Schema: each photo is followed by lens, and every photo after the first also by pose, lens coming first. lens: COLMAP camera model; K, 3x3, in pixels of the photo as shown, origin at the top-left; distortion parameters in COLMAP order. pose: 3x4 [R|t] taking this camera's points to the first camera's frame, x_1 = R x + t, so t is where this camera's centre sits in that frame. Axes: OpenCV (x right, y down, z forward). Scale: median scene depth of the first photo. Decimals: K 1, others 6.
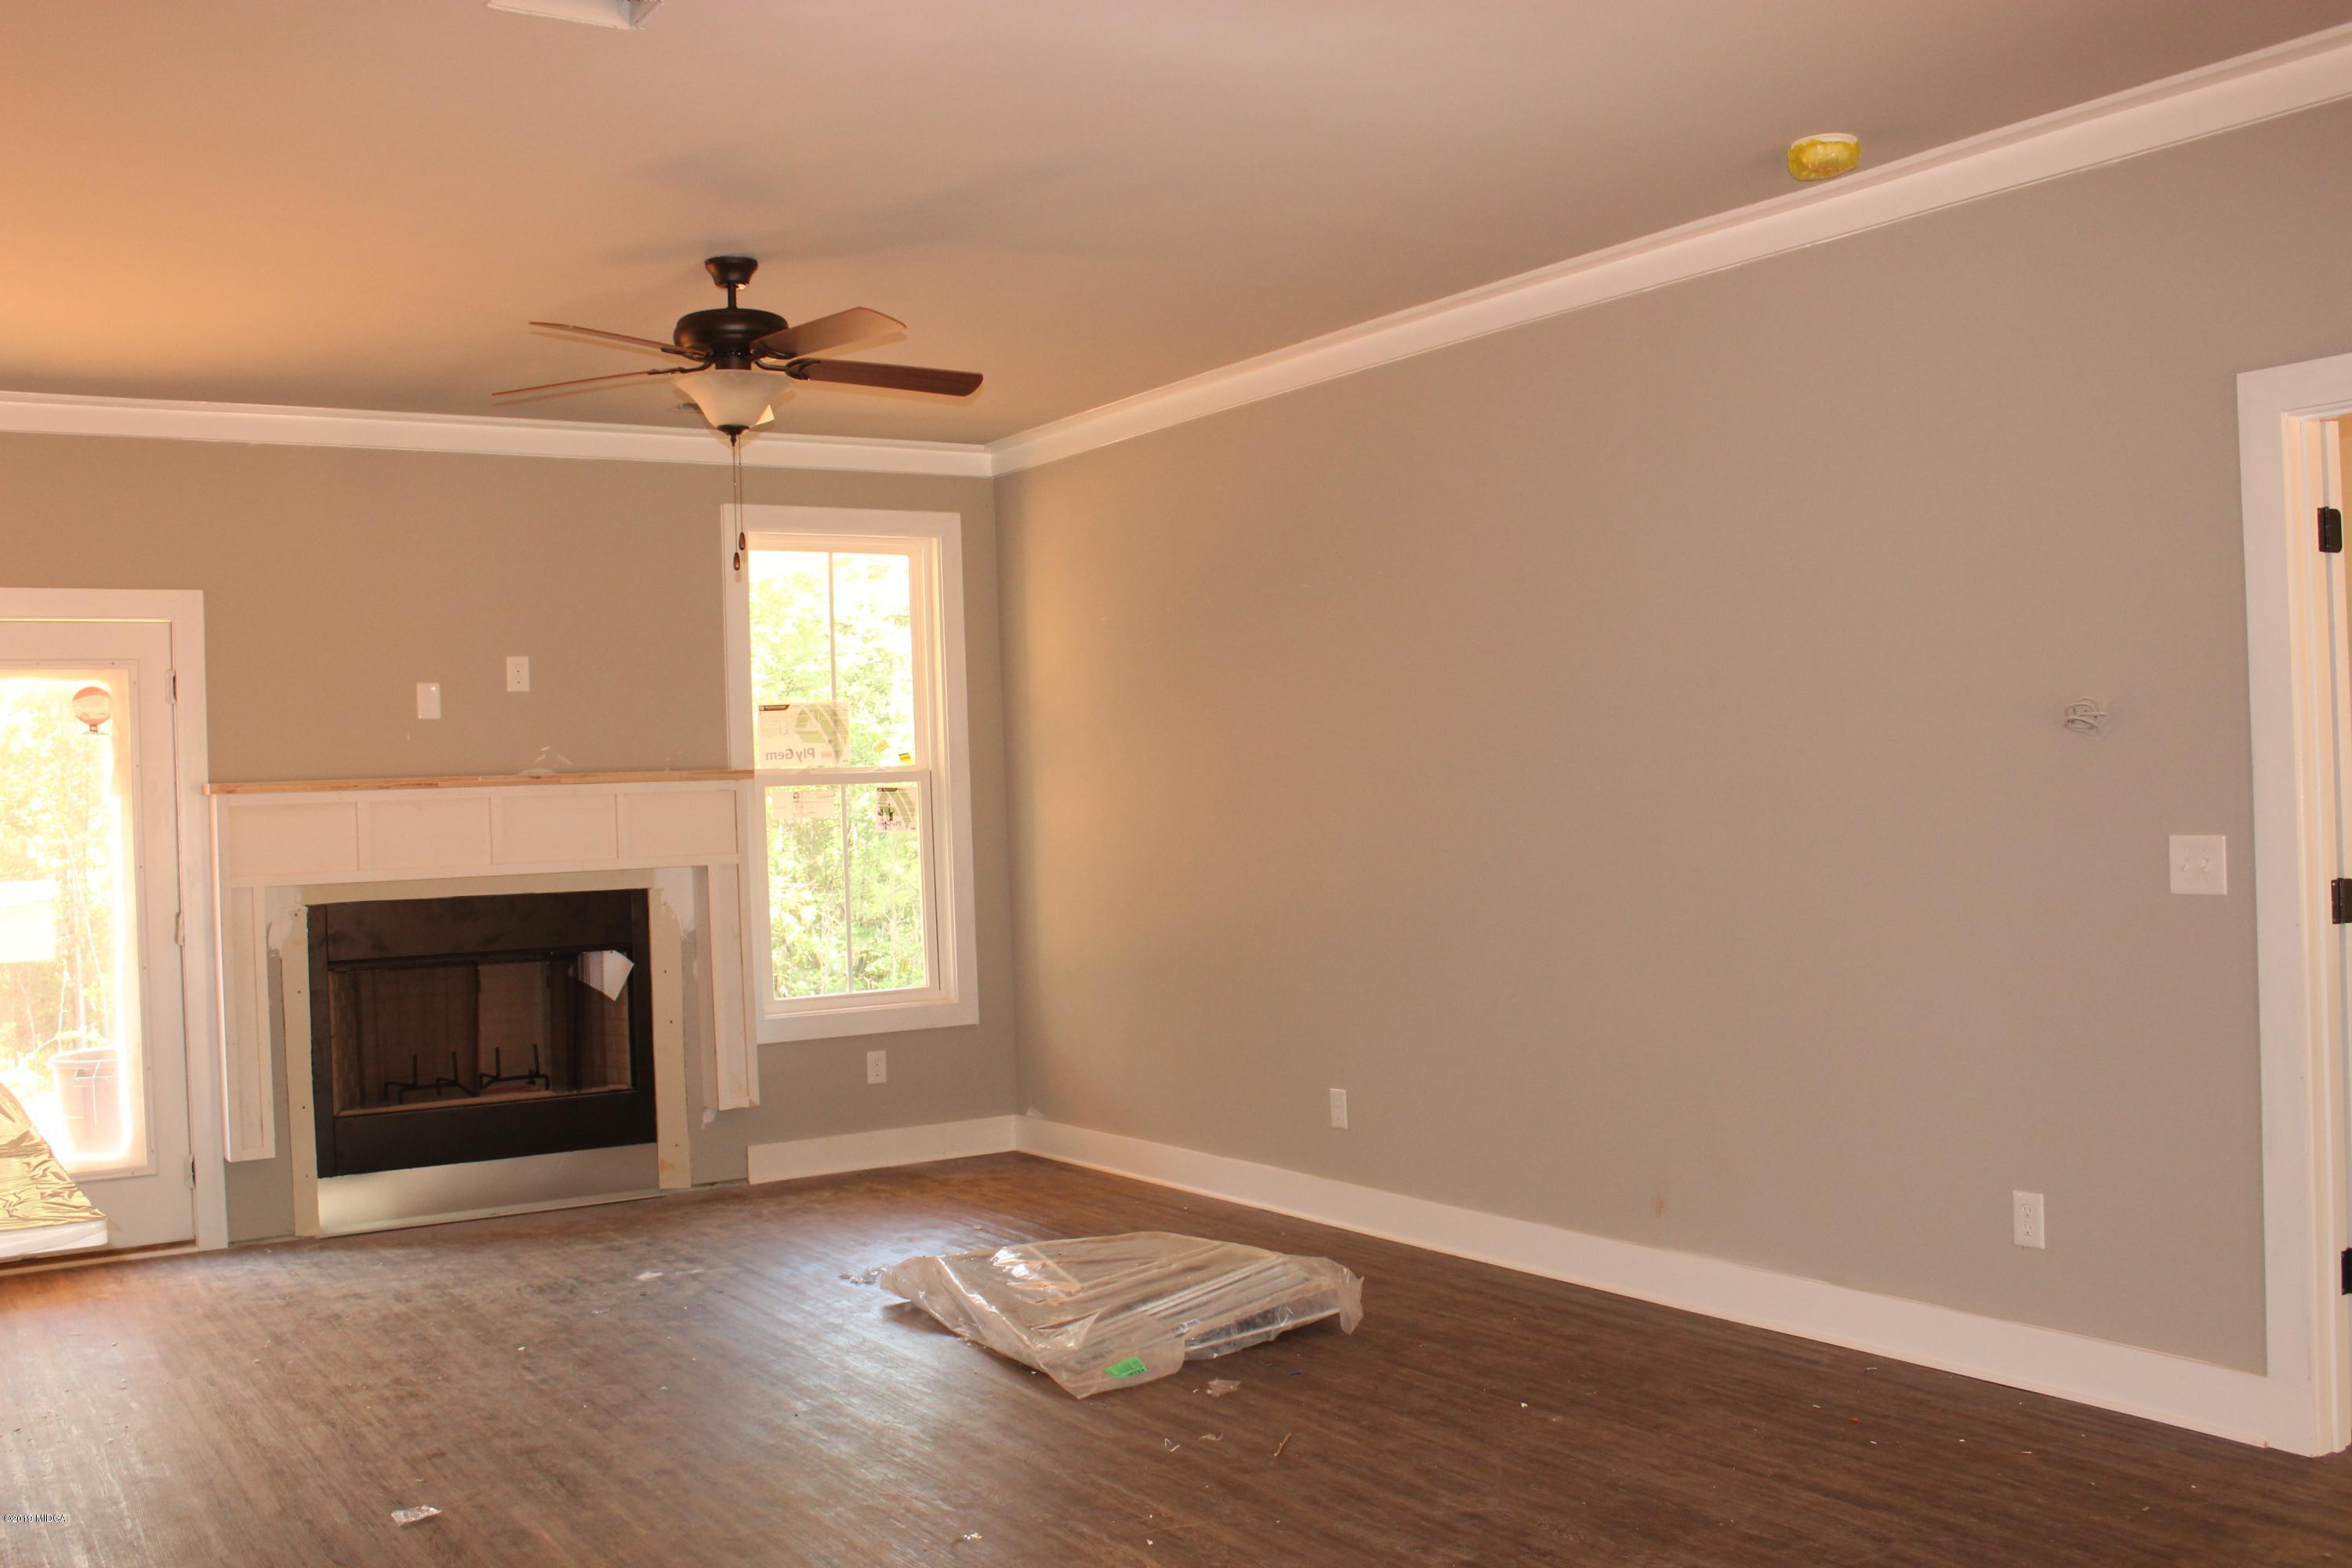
lens RADIAL K [[2308.9, 0, 1174.7], [0, 2308.9, 801.9], [0, 0, 1]] dist [0.026165, 0.000000]
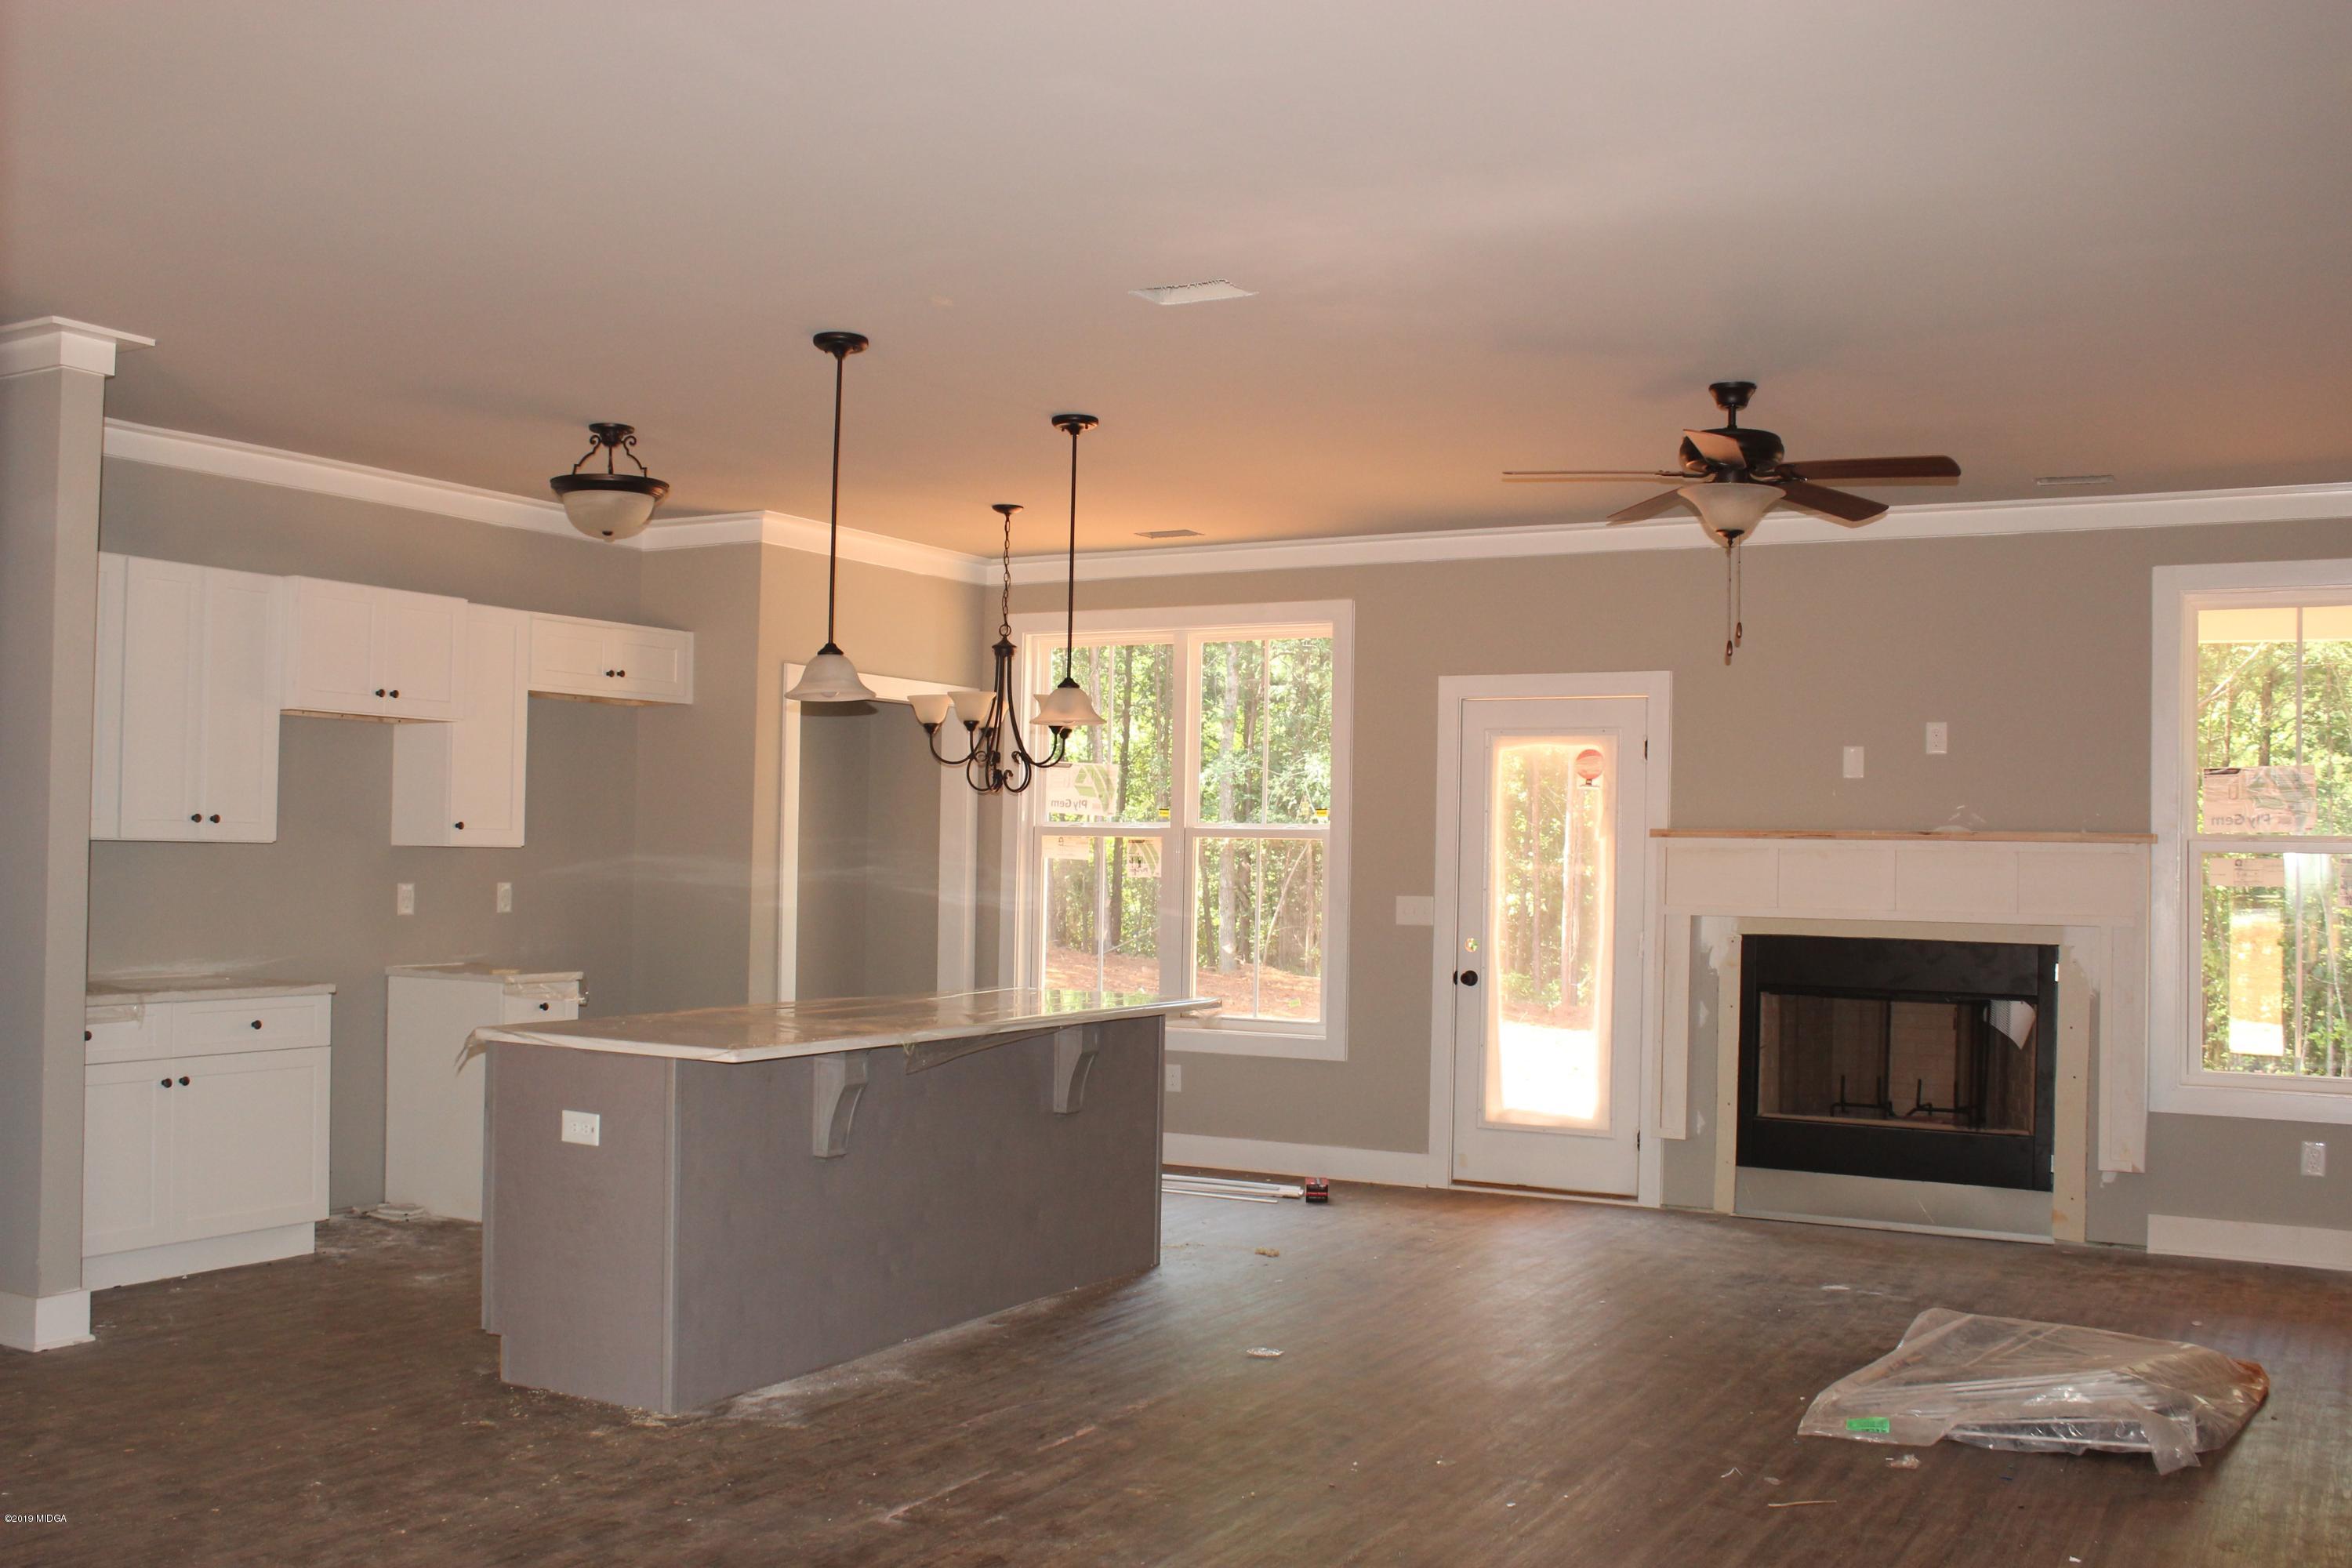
lens RADIAL K [[2308.9, 0, 1177.4], [0, 2308.9, 776.1], [0, 0, 1]] dist [0.026165, 0.000000]
pose [[0.544148, 0.014654, -0.838861, 0.476087], [-0.039914, 0.999168, -0.008437, -0.015097], [0.838039, 0.038073, 0.544280, 0.116088]]
